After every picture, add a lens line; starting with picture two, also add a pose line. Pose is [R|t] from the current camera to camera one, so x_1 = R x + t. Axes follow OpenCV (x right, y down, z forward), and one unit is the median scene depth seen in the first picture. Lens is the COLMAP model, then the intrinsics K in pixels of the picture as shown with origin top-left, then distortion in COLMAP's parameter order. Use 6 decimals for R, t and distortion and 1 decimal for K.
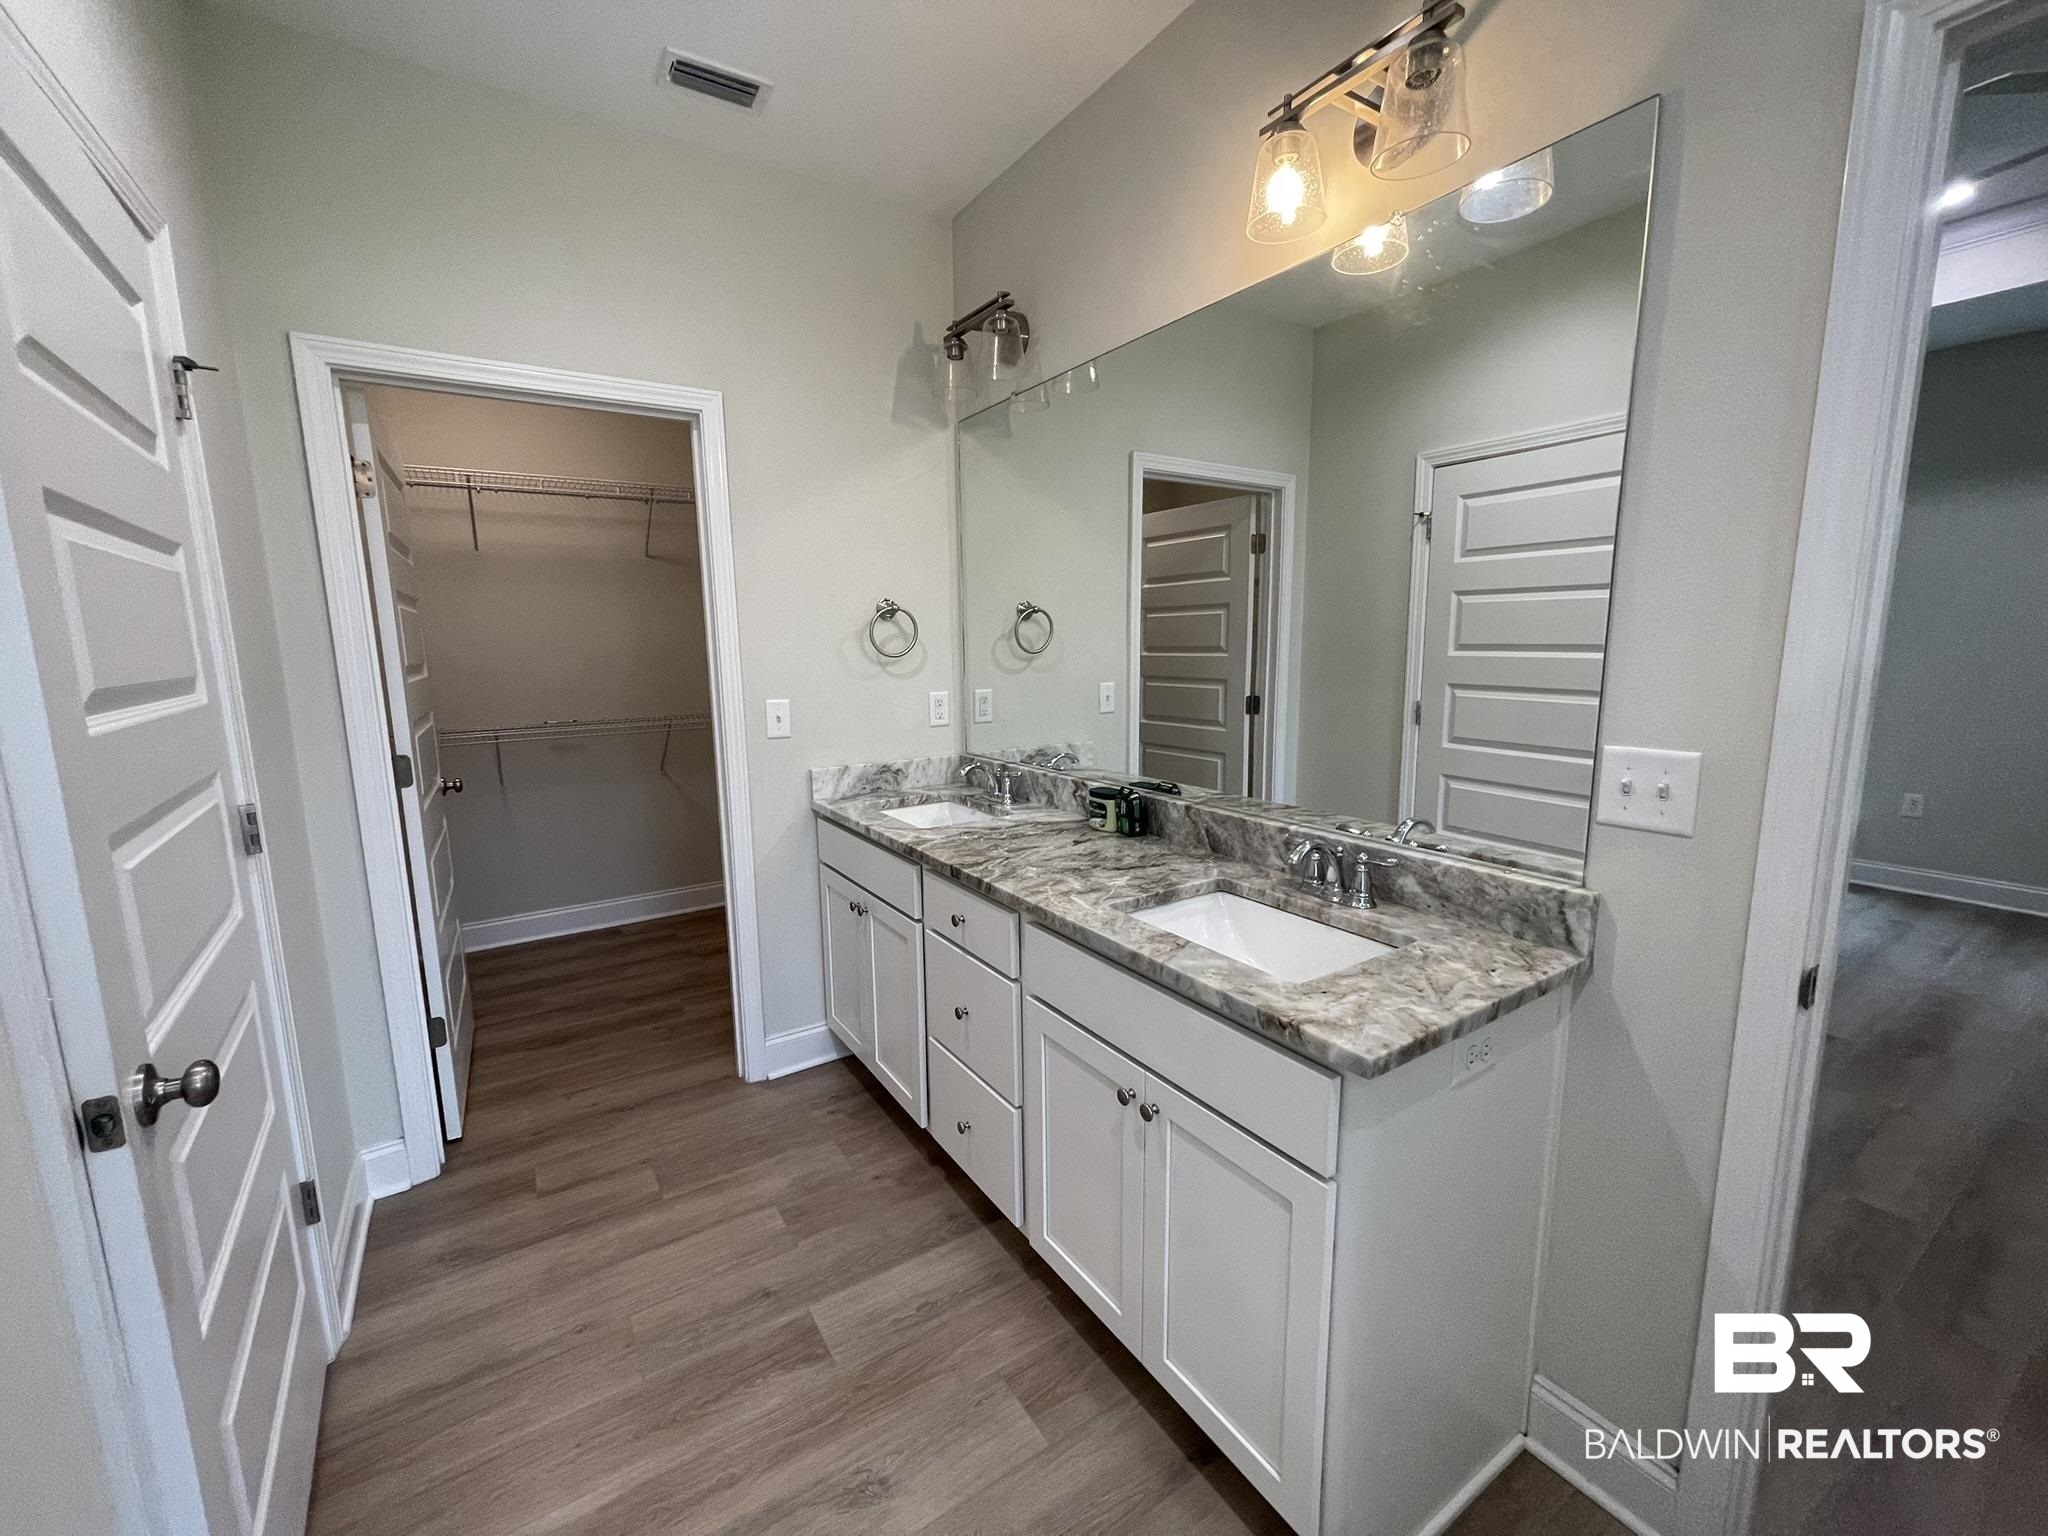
lens RADIAL K [[820.5, 0, 1016.0], [0, 820.5, 769.0], [0, 0, 1]] dist [-0.000778, 0.000399]
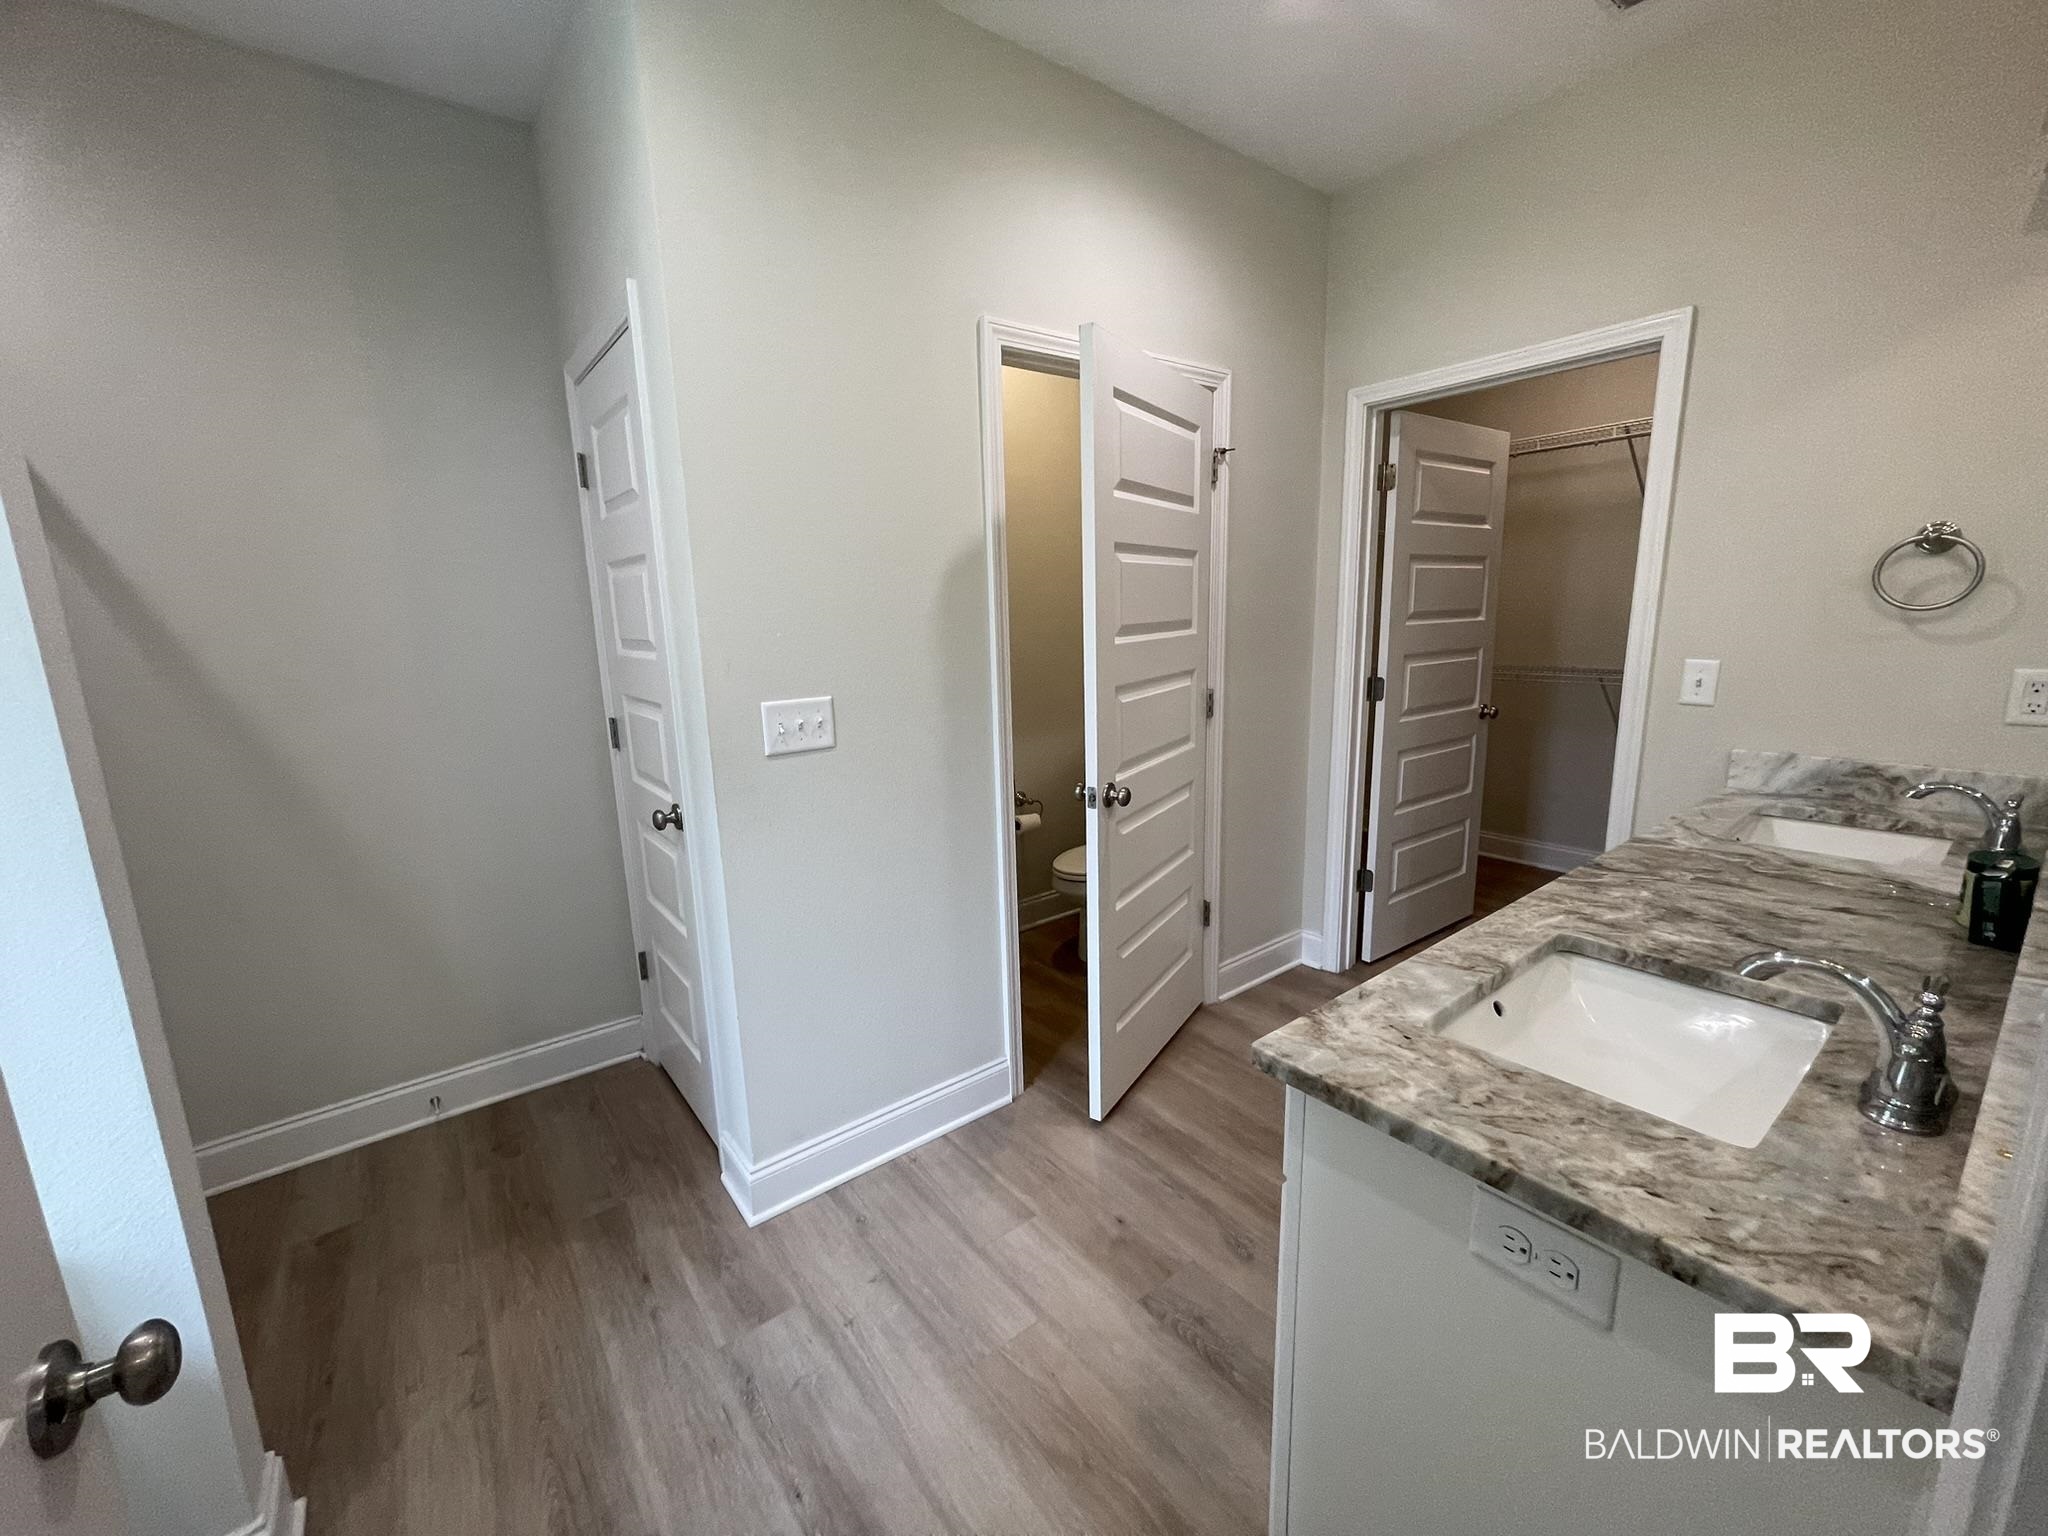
lens RADIAL K [[820.5, 0, 1008.4], [0, 820.5, 767.1], [0, 0, 1]] dist [-0.000778, 0.000399]
pose [[0.077522, 0.202652, -0.976178, 0.742404], [-0.127356, 0.973116, 0.191902, -0.071125], [0.988823, 0.109445, 0.101247, 0.323753]]
